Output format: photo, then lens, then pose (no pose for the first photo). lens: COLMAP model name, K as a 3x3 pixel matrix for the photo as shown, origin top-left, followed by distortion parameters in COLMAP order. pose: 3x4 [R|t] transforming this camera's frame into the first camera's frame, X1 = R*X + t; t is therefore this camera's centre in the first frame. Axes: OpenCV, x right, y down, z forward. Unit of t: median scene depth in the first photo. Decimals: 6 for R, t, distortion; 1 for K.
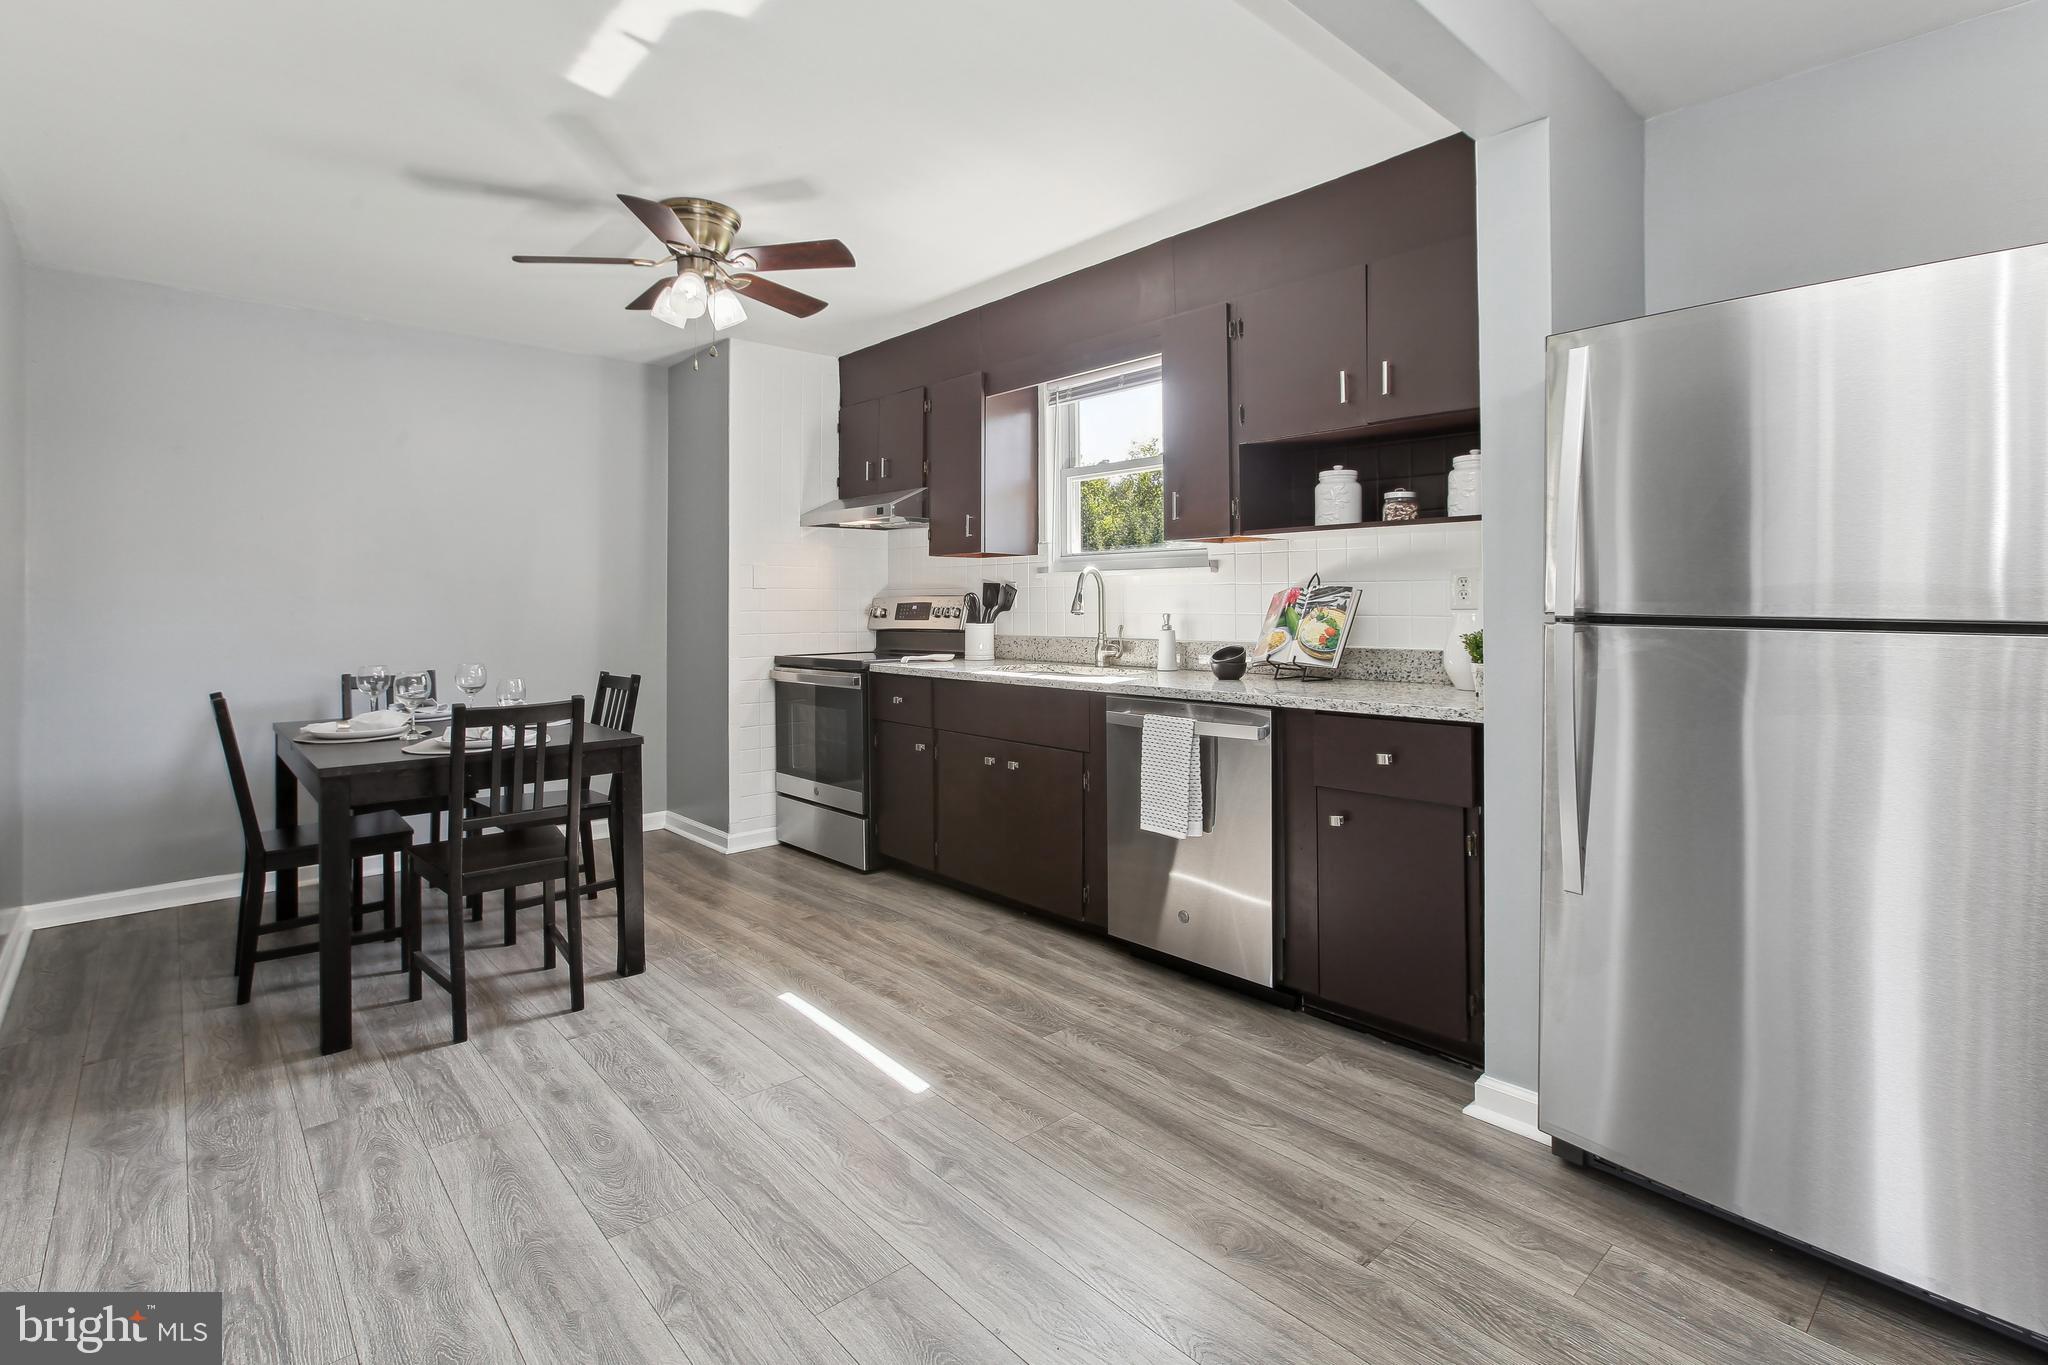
lens RADIAL K [[985.9, 0, 995.0], [0, 985.9, 597.6], [0, 0, 1]] dist [-0.016320, 0.011320]
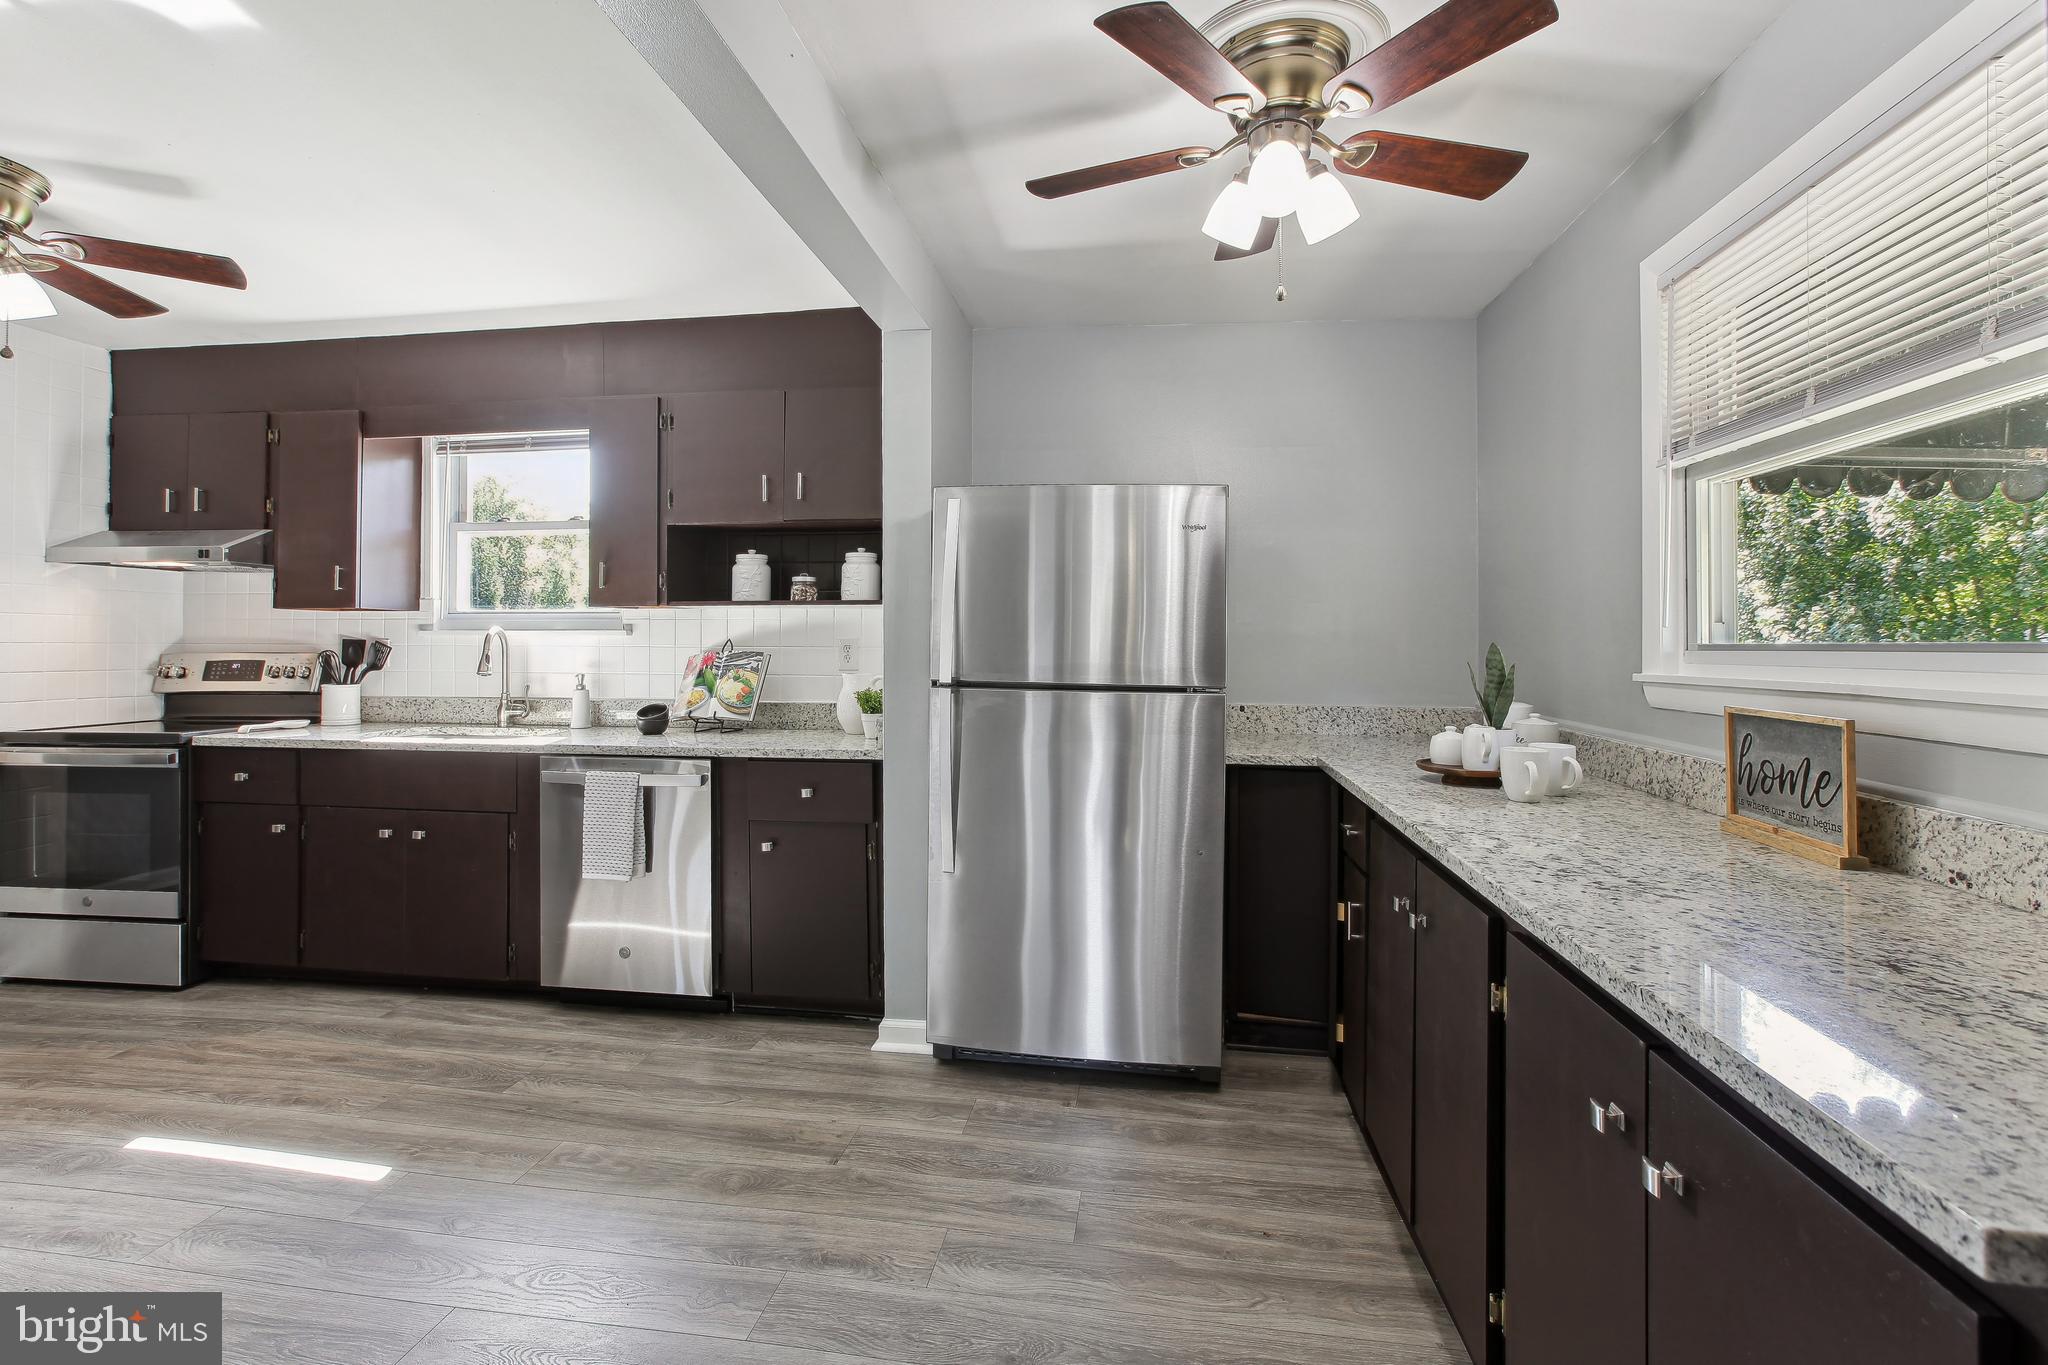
lens RADIAL K [[985.9, 0, 1003.2], [0, 985.9, 628.1], [0, 0, 1]] dist [-0.016320, 0.011320]
pose [[0.768188, 0.015558, 0.640035, -0.195907], [-0.008416, 0.999864, -0.014203, -0.027916], [-0.640169, 0.005524, 0.768214, -0.120860]]
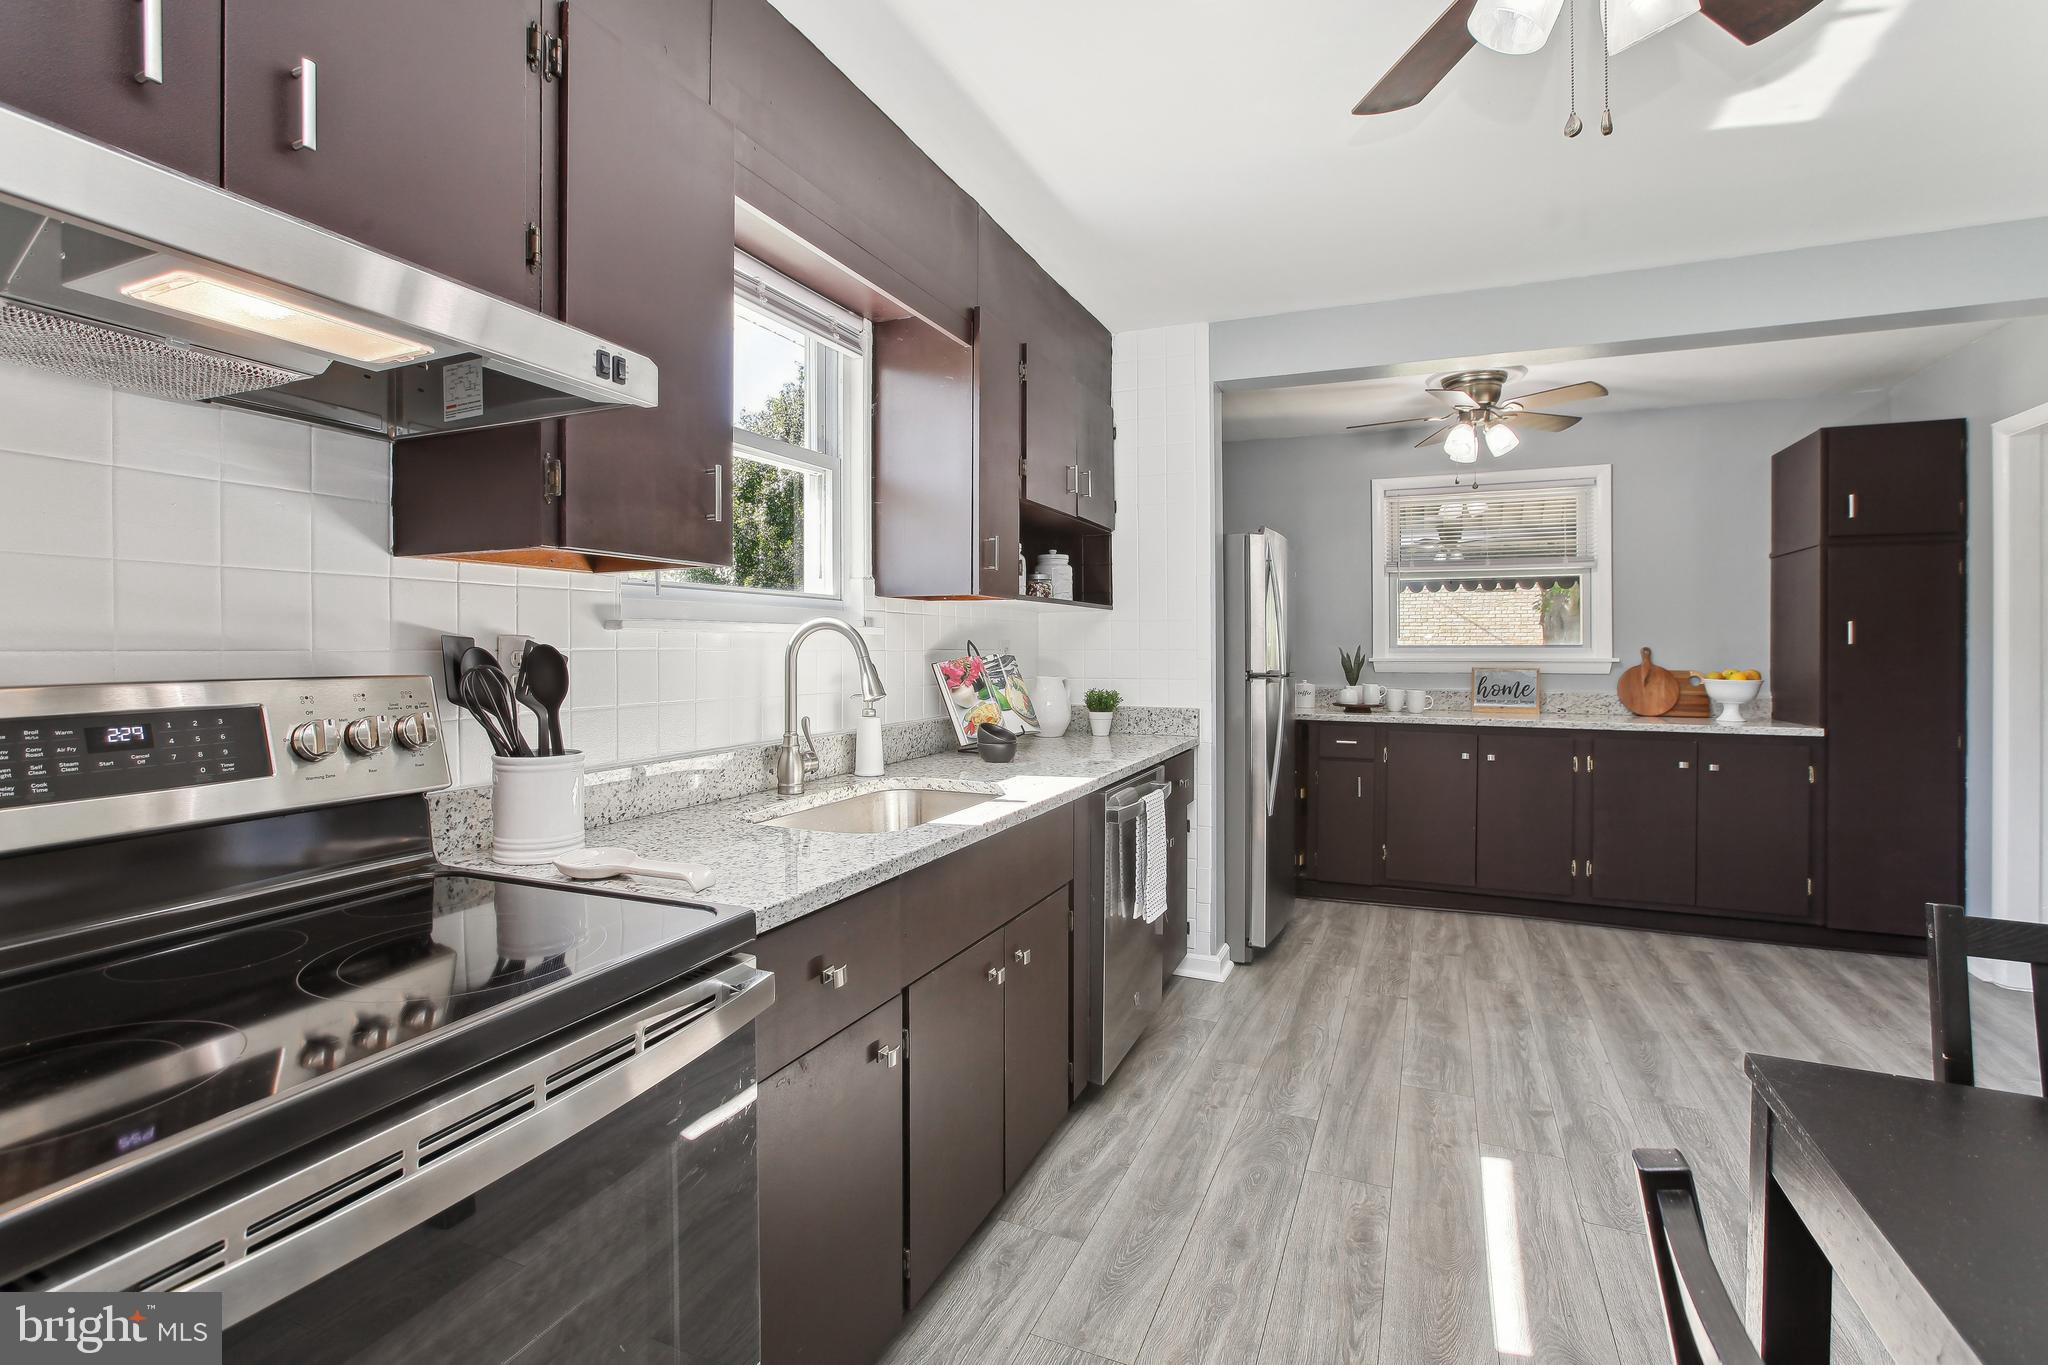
lens RADIAL K [[985.9, 0, 1025.9], [0, 985.9, 672.3], [0, 0, 1]] dist [-0.016320, 0.011320]
pose [[-0.462700, -0.017949, 0.886333, -0.619555], [-0.002947, 0.999821, 0.018708, -0.014387], [-0.886510, 0.006044, -0.462670, 1.564451]]
